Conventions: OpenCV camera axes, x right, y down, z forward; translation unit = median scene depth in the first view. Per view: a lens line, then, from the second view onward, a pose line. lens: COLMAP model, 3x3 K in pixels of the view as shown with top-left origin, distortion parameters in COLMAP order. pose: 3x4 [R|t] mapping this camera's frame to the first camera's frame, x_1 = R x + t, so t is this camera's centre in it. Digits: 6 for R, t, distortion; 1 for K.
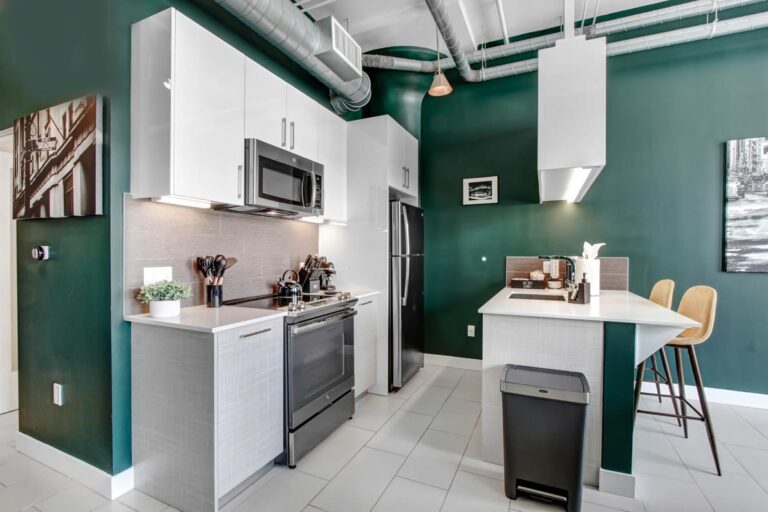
lens RADIAL K [[355.9, 0, 378.4], [0, 355.9, 255.9], [0, 0, 1]] dist [-0.018295, 0.003093]
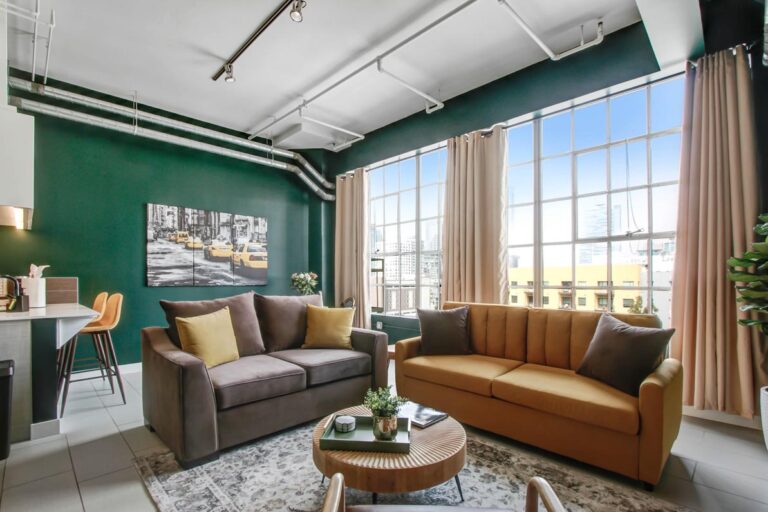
lens RADIAL K [[355.9, 0, 392.4], [0, 355.9, 285.2], [0, 0, 1]] dist [-0.018295, 0.003093]
pose [[0.332831, -0.016694, 0.942839, -0.138930], [0.007869, 0.999858, 0.014926, 0.025005], [-0.942954, 0.002451, 0.332915, -0.569572]]
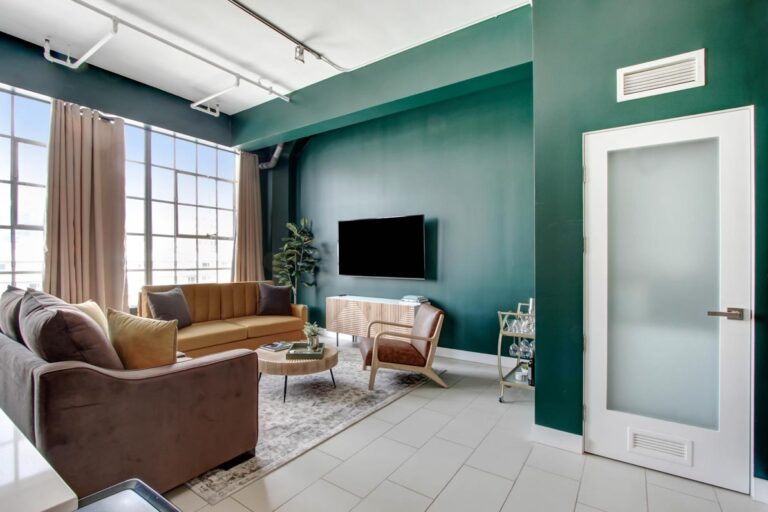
lens RADIAL K [[355.9, 0, 381.6], [0, 355.9, 262.1], [0, 0, 1]] dist [-0.018295, 0.003093]
pose [[-0.987005, -0.003778, 0.160645, 0.029626], [-0.002000, 0.999935, 0.011229, -0.004238], [-0.160677, 0.010762, -0.986948, 0.875609]]
